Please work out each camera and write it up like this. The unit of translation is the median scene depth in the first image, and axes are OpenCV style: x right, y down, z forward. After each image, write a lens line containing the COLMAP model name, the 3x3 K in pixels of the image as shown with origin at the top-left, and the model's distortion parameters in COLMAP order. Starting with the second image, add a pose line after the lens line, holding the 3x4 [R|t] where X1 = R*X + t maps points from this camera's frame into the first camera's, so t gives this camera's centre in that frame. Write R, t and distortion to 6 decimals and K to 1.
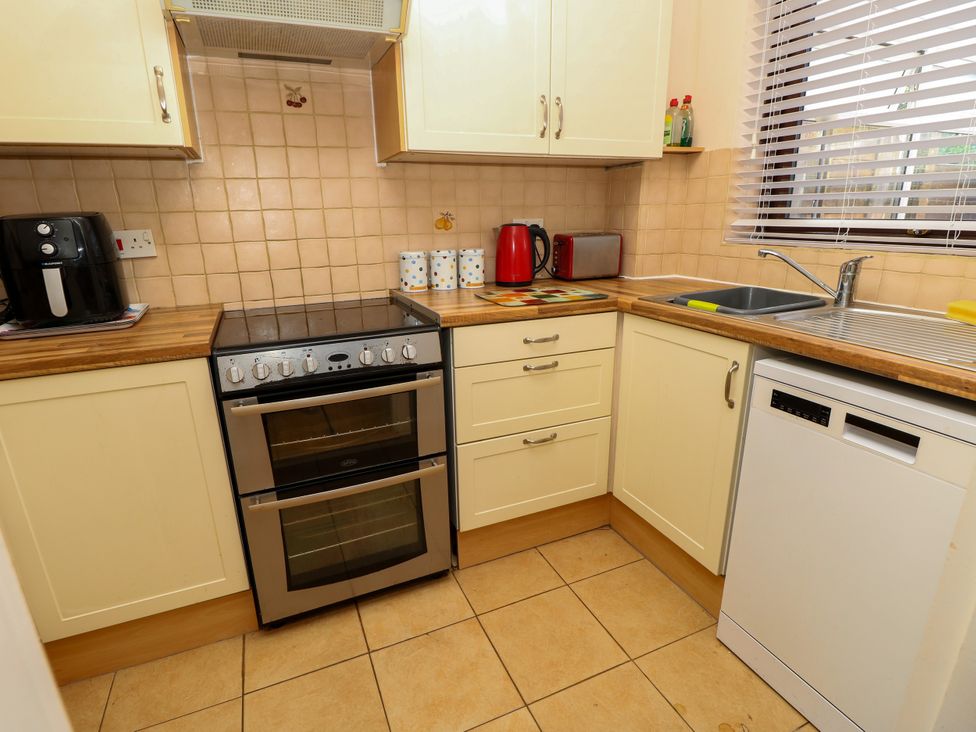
lens RADIAL K [[508.1, 0, 487.3], [0, 508.1, 368.9], [0, 0, 1]] dist [-0.001142, -0.013437]
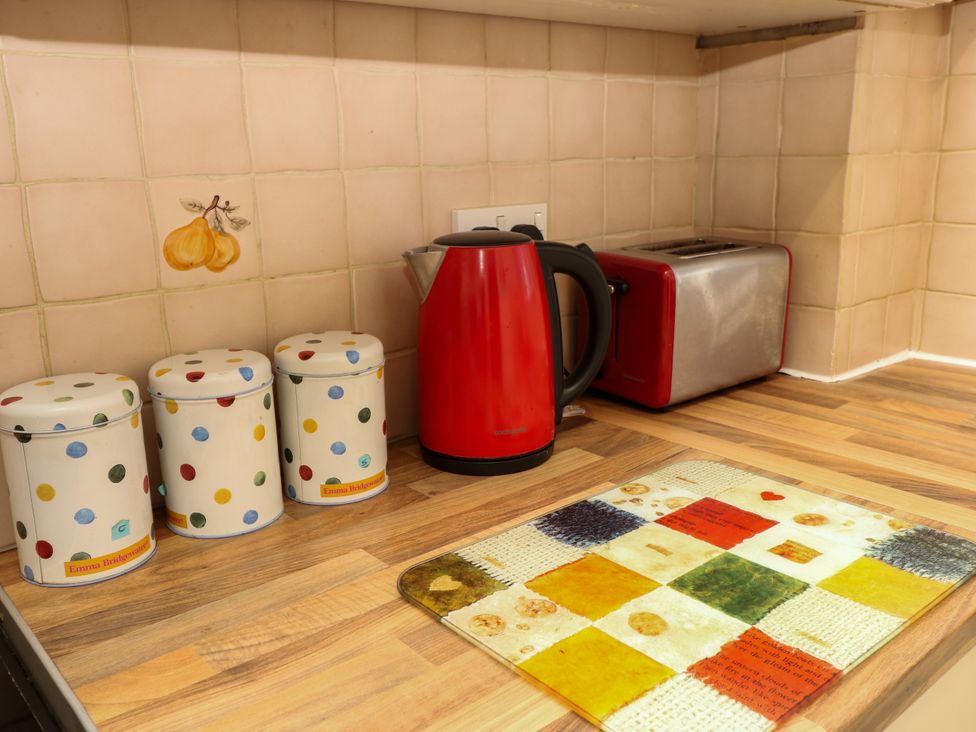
lens RADIAL K [[868.5, 0, 490.3], [0, 868.5, 364.8], [0, 0, 1]] dist [-0.005932, 0.009346]
pose [[0.956291, -0.081874, 0.280721, -0.076883], [0.097744, 0.994283, -0.042982, -0.202928], [-0.275597, 0.068542, 0.958827, 0.586658]]
